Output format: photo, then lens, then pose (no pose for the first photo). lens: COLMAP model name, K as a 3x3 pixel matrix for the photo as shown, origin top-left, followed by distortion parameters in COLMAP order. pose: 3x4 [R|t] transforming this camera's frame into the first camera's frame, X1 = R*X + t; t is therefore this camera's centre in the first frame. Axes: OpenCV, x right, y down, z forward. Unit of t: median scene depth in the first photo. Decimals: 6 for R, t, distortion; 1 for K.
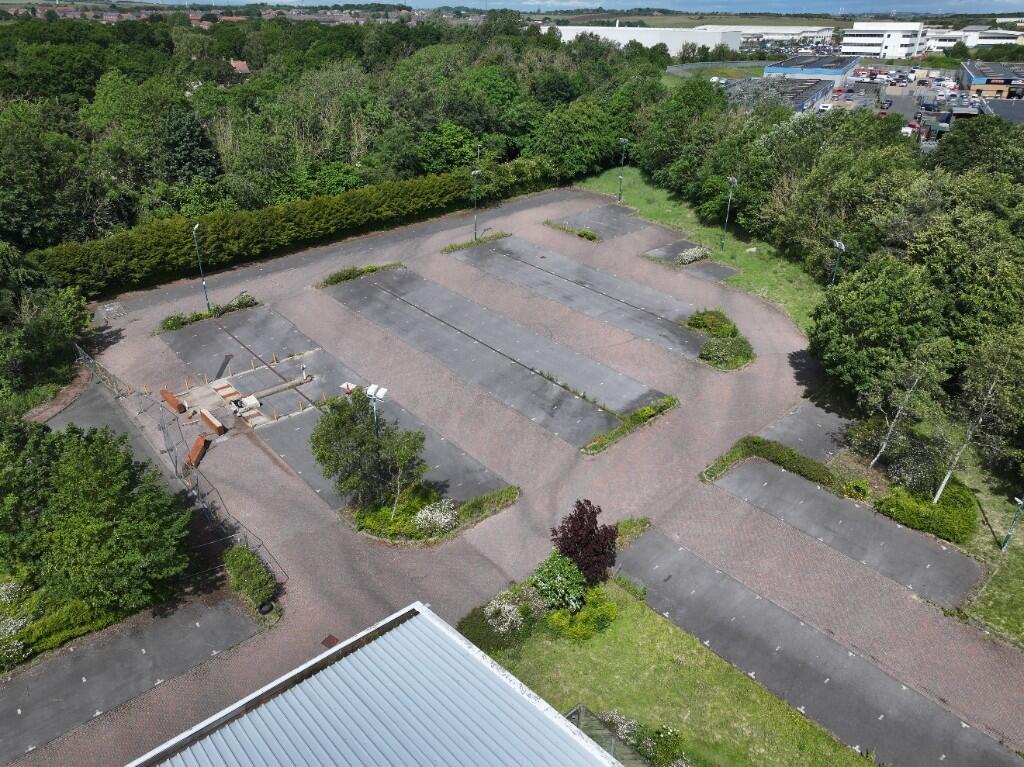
lens RADIAL K [[735.0, 0, 512.7], [0, 735.0, 381.4], [0, 0, 1]] dist [0.005090, 0.007741]
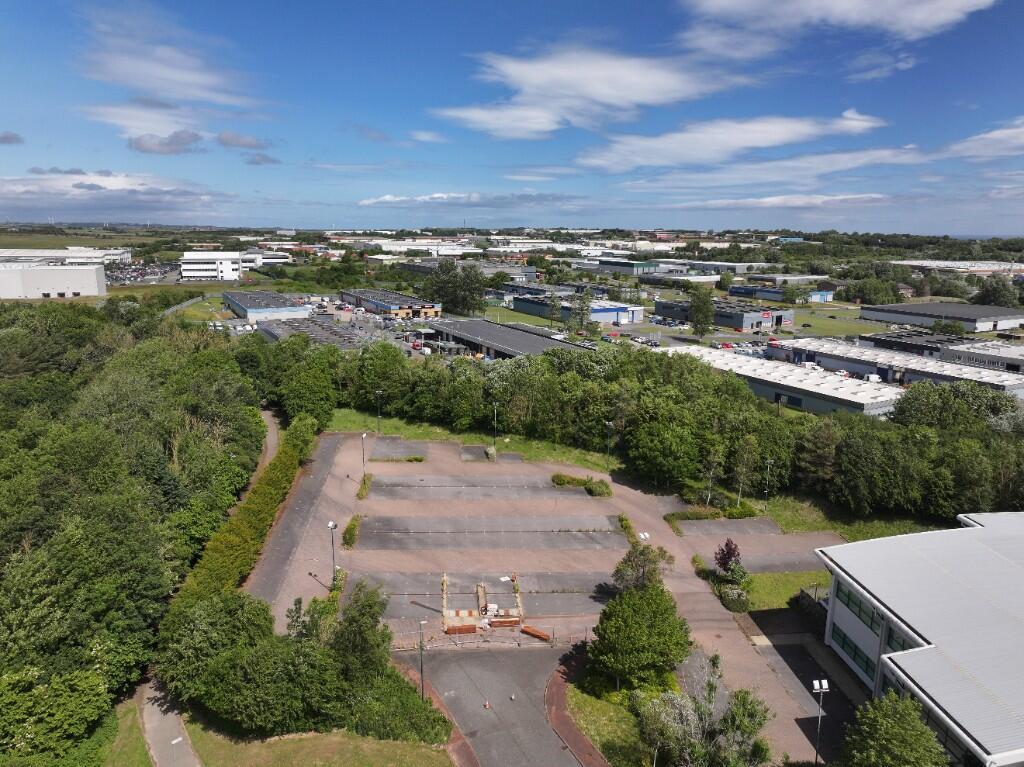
lens RADIAL K [[735.0, 0, 512.9], [0, 735.0, 379.5], [0, 0, 1]] dist [0.005090, 0.007741]
pose [[0.565296, -0.175069, 0.806096, -1.076450], [0.363787, 0.929965, -0.053144, -0.229202], [-0.740337, 0.323289, 0.589393, -0.054522]]
